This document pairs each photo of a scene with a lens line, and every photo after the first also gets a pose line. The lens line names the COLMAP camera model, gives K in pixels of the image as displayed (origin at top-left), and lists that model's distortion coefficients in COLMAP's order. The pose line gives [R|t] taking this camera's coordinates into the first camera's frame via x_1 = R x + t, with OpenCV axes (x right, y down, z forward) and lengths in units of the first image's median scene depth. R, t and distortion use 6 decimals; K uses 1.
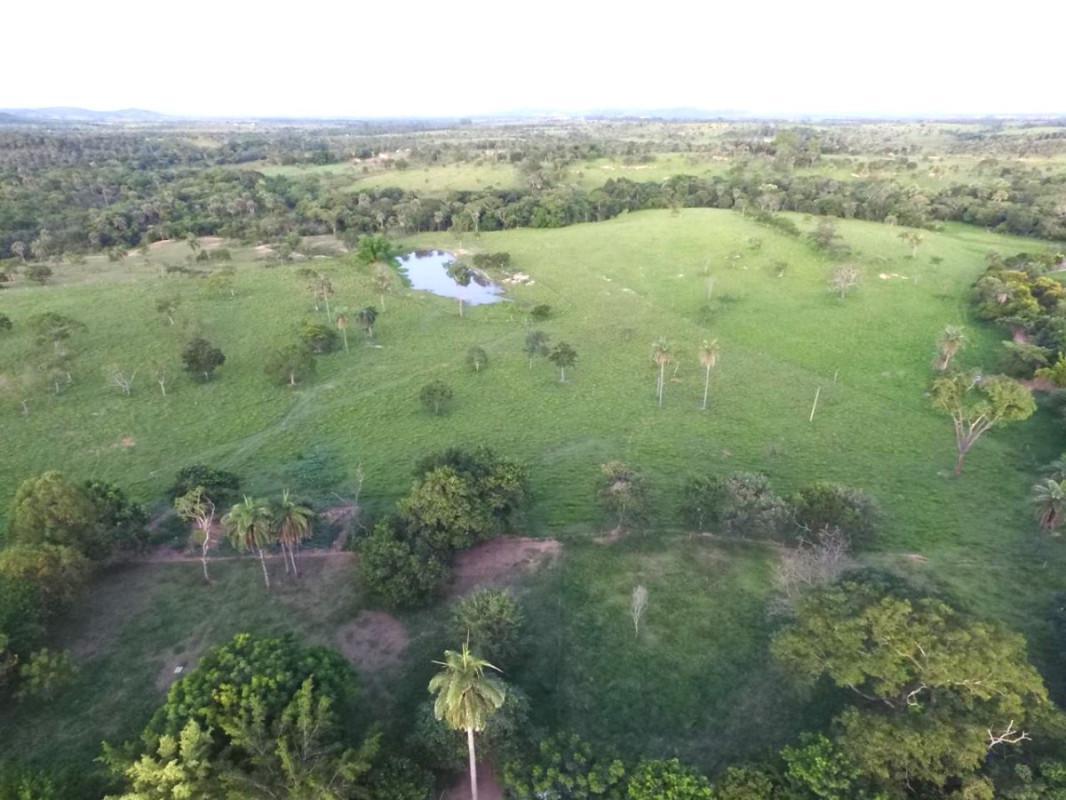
lens RADIAL K [[624.3, 0, 528.1], [0, 624.3, 401.3], [0, 0, 1]] dist [-0.015575, 0.015449]
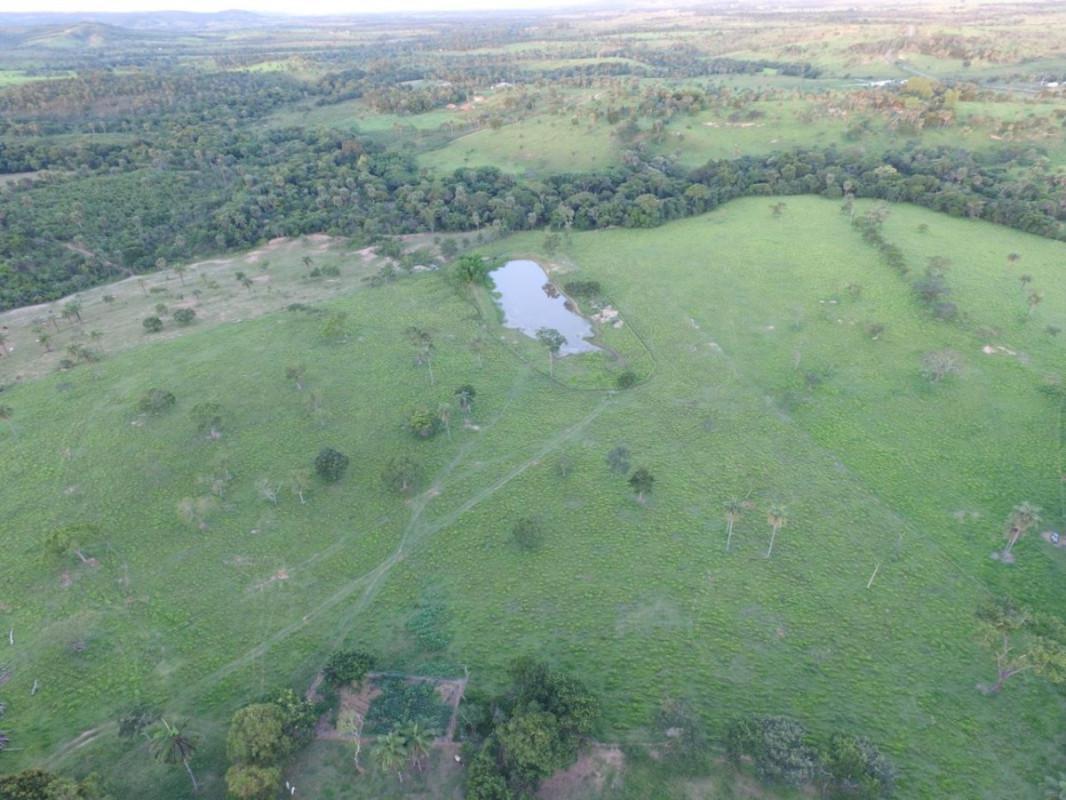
lens RADIAL K [[624.3, 0, 526.2], [0, 624.3, 398.3], [0, 0, 1]] dist [-0.015575, 0.015449]
pose [[0.989592, 0.053014, -0.133779, -0.002666], [-0.033774, 0.989264, 0.142186, -0.149460], [0.139881, -0.136188, 0.980758, -0.035056]]
